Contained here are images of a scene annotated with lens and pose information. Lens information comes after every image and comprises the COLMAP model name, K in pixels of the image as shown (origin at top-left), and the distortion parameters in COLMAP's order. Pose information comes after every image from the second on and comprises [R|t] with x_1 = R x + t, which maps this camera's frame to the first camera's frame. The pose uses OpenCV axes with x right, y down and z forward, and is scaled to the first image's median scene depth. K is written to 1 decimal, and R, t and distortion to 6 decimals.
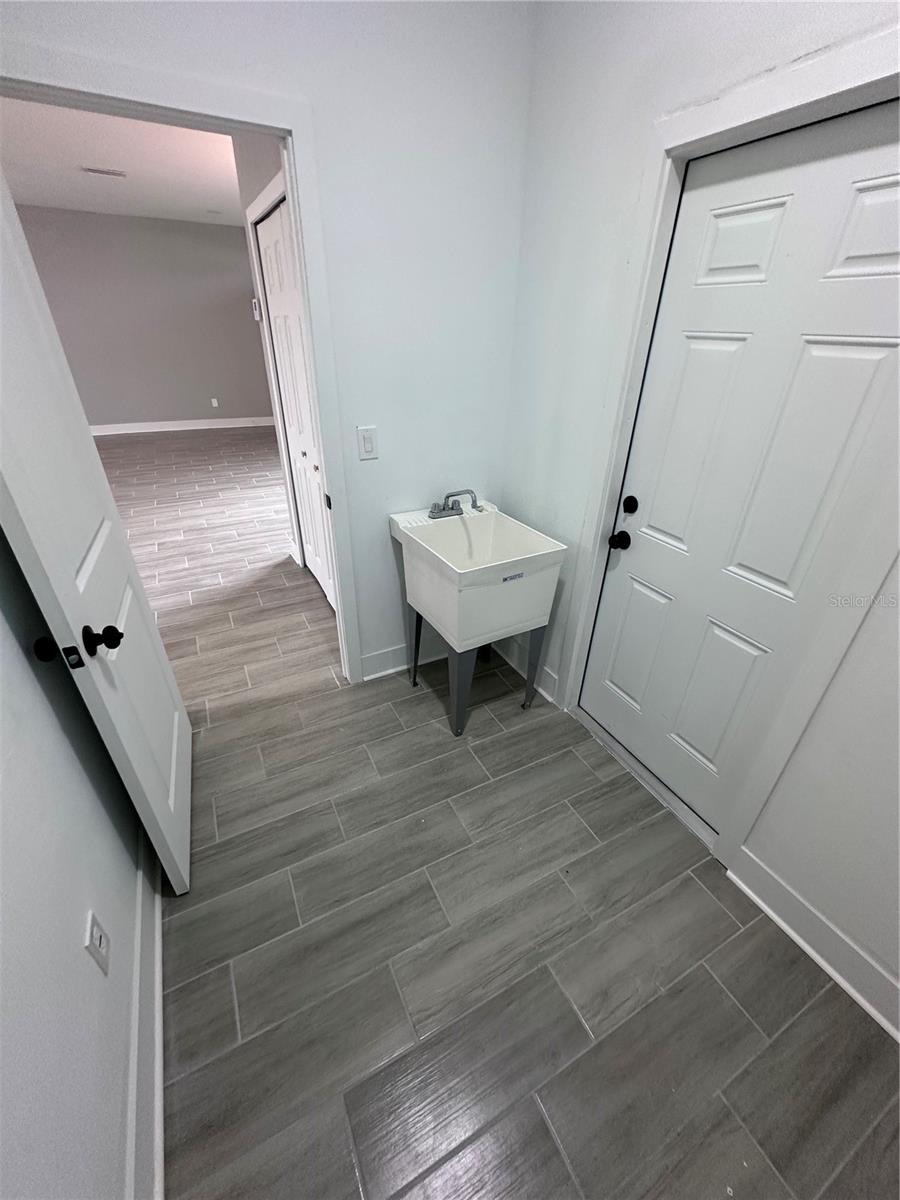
lens RADIAL K [[481.9, 0, 447.9], [0, 481.9, 596.4], [0, 0, 1]] dist [-0.001181, -0.000252]
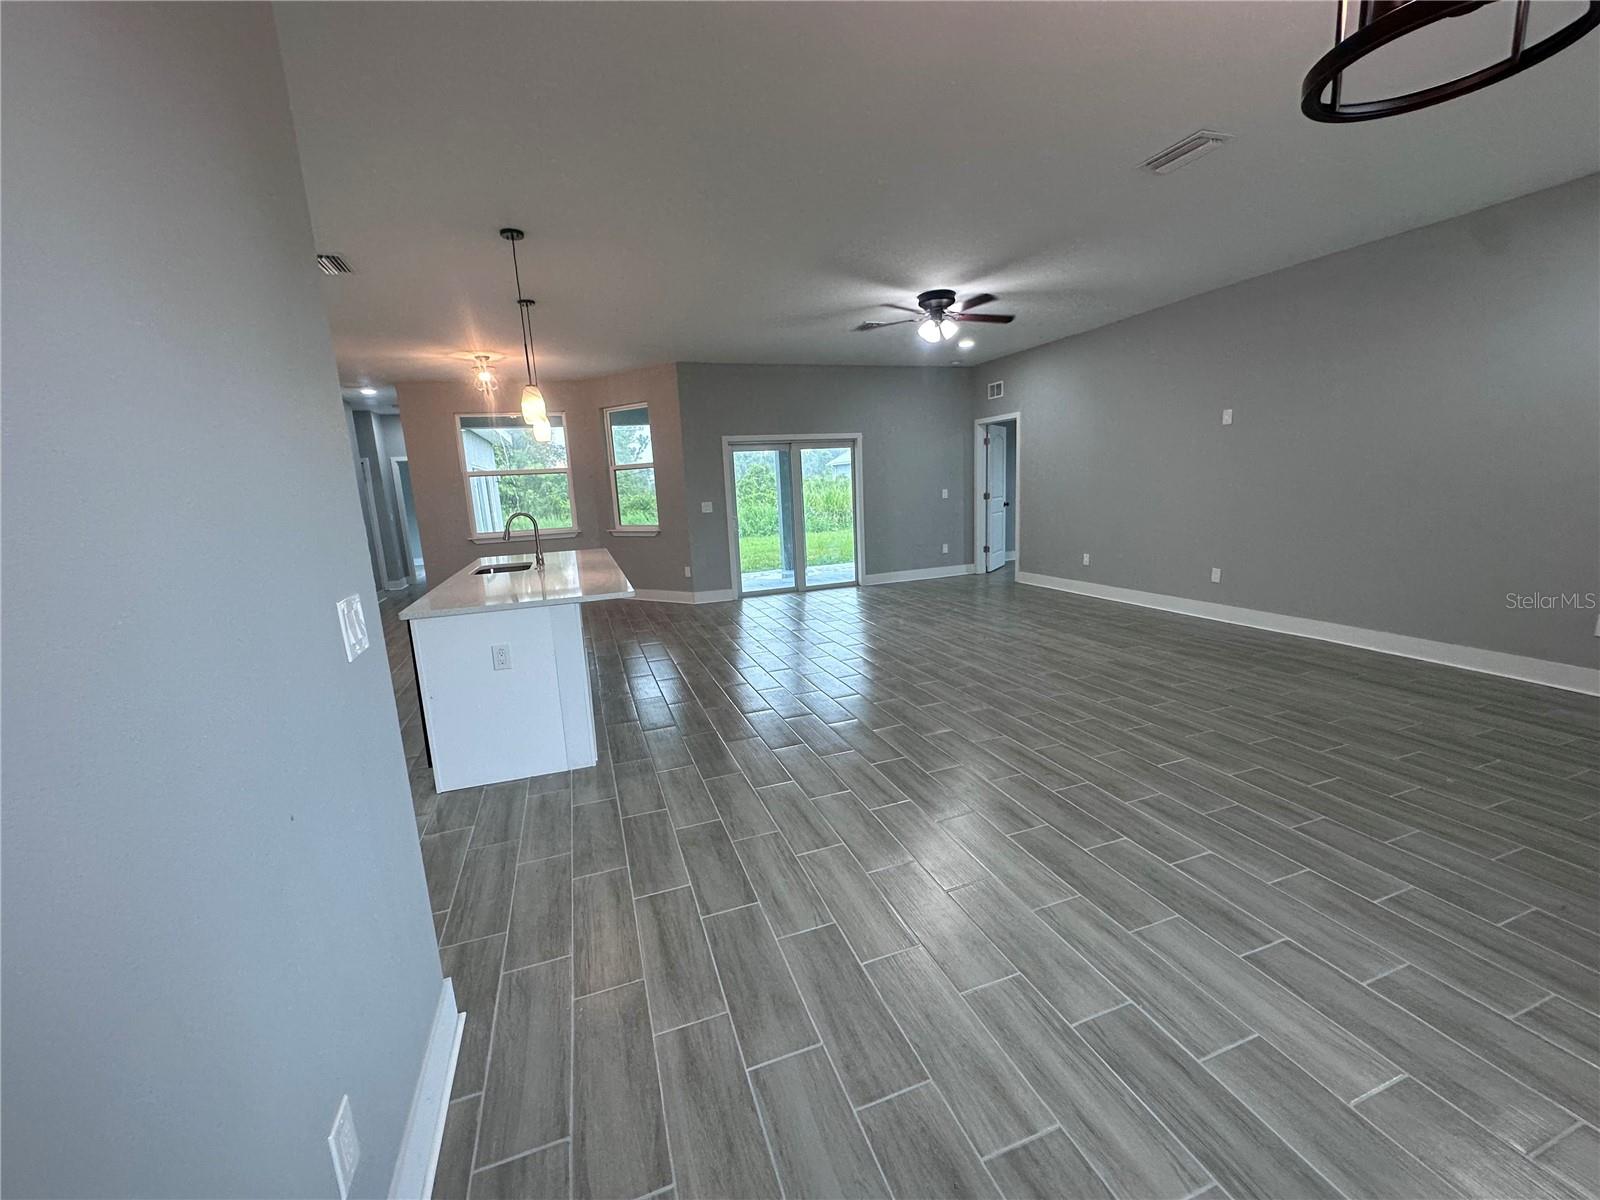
lens RADIAL K [[642.5, 0, 798.1], [0, 642.5, 601.4], [0, 0, 1]] dist [-0.001181, -0.000252]
pose [[-0.132058, 0.188826, -0.973091, 0.043271], [-0.446645, 0.865048, 0.228475, -0.489641], [0.884912, 0.464798, -0.029898, 0.924206]]
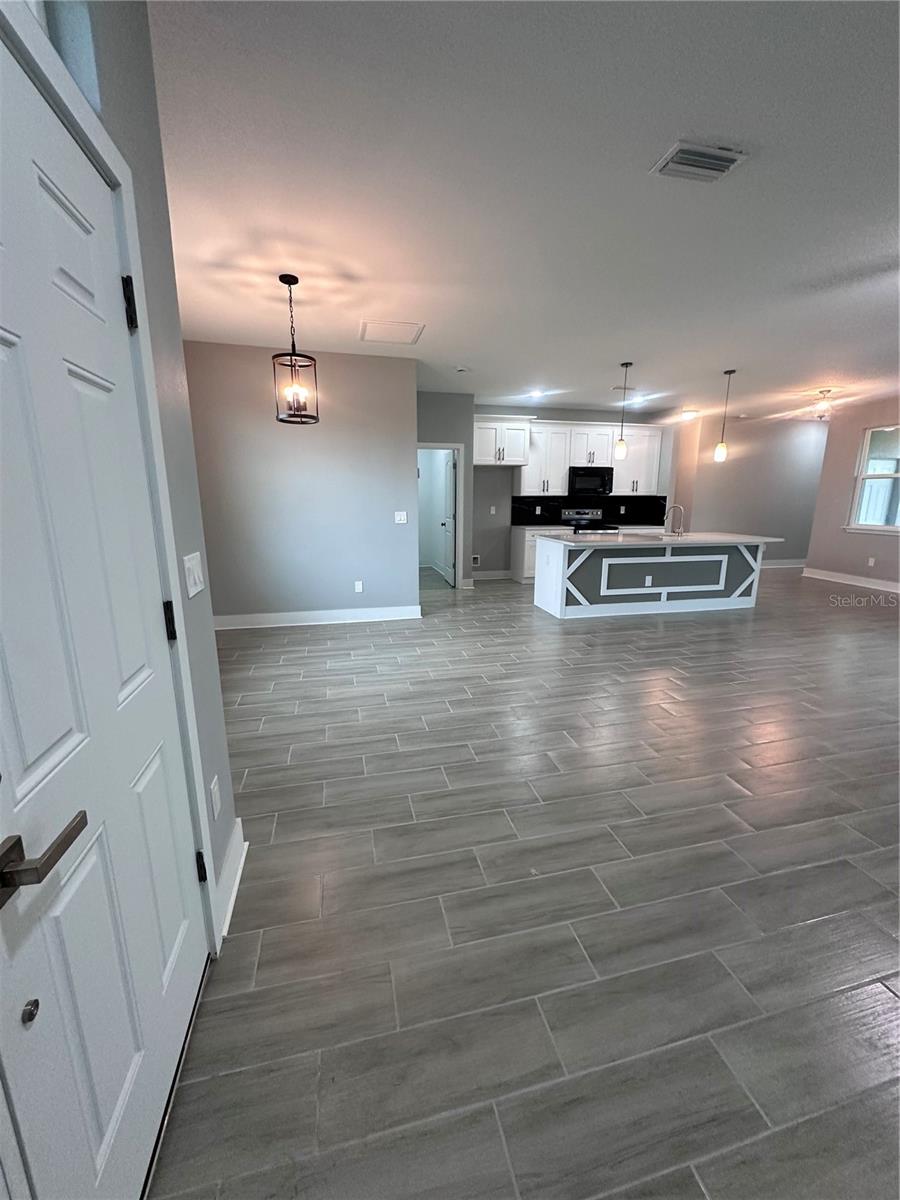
lens RADIAL K [[481.9, 0, 451.6], [0, 481.9, 602.2], [0, 0, 1]] dist [-0.001181, -0.000252]
pose [[-0.970197, -0.047146, 0.237685, -0.660367], [0.124451, 0.744691, 0.655703, -0.951125], [-0.207916, 0.665742, -0.716630, 1.735864]]
